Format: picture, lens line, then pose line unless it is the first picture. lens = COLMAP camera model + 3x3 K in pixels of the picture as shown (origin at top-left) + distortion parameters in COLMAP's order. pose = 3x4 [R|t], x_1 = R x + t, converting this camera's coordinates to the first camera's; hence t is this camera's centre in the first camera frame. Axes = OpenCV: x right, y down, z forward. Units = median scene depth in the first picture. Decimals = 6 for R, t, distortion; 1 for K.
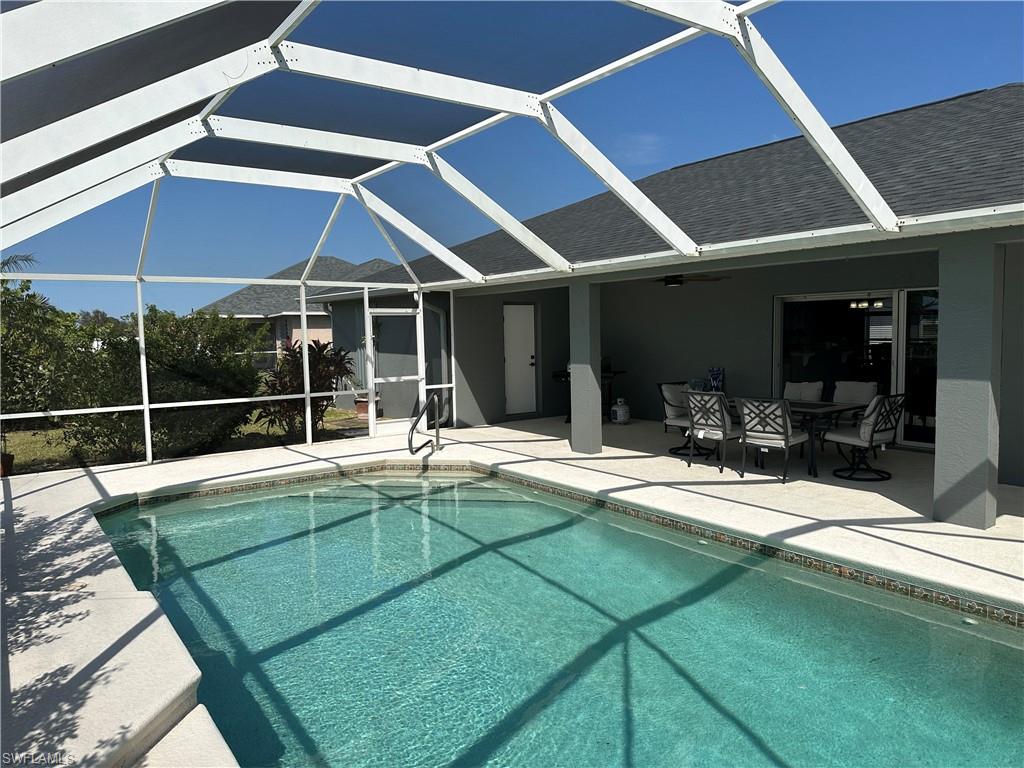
lens RADIAL K [[709.5, 0, 514.8], [0, 709.5, 390.6], [0, 0, 1]] dist [0.119164, -0.190008]
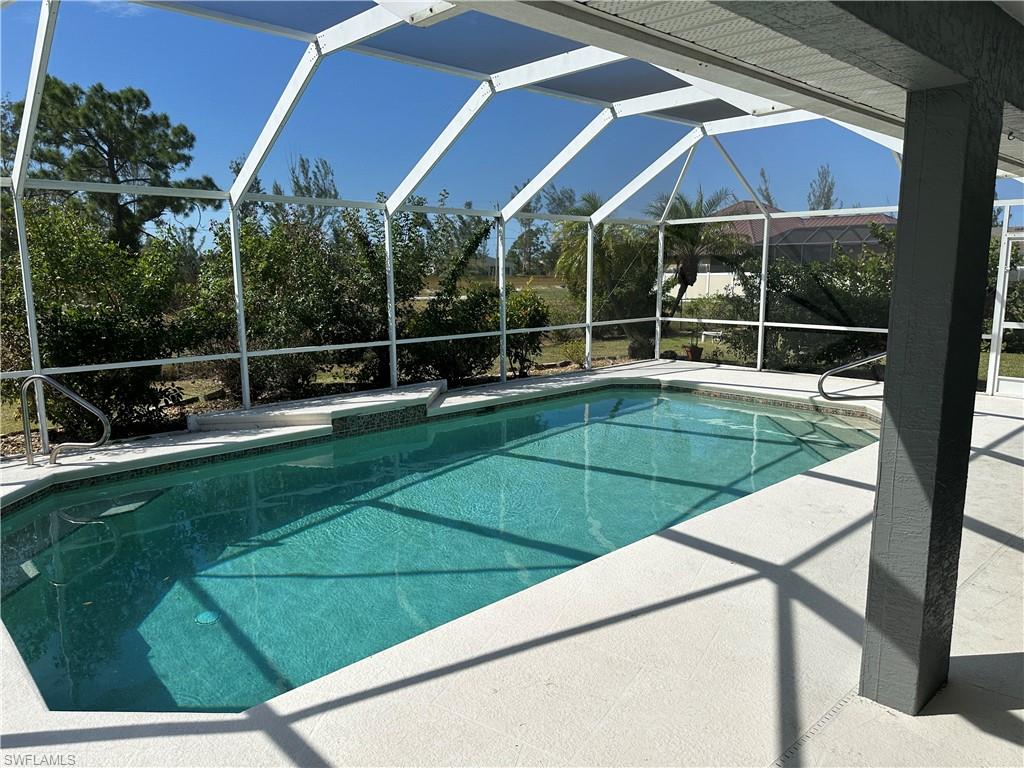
lens RADIAL K [[726.8, 0, 520.6], [0, 726.8, 384.0], [0, 0, 1]] dist [0.064653, -0.107840]
pose [[0.140713, 0.175576, -0.974358, 0.698450], [-0.082989, 0.982778, 0.165108, -0.051161], [0.986566, 0.057628, 0.152861, 0.449491]]
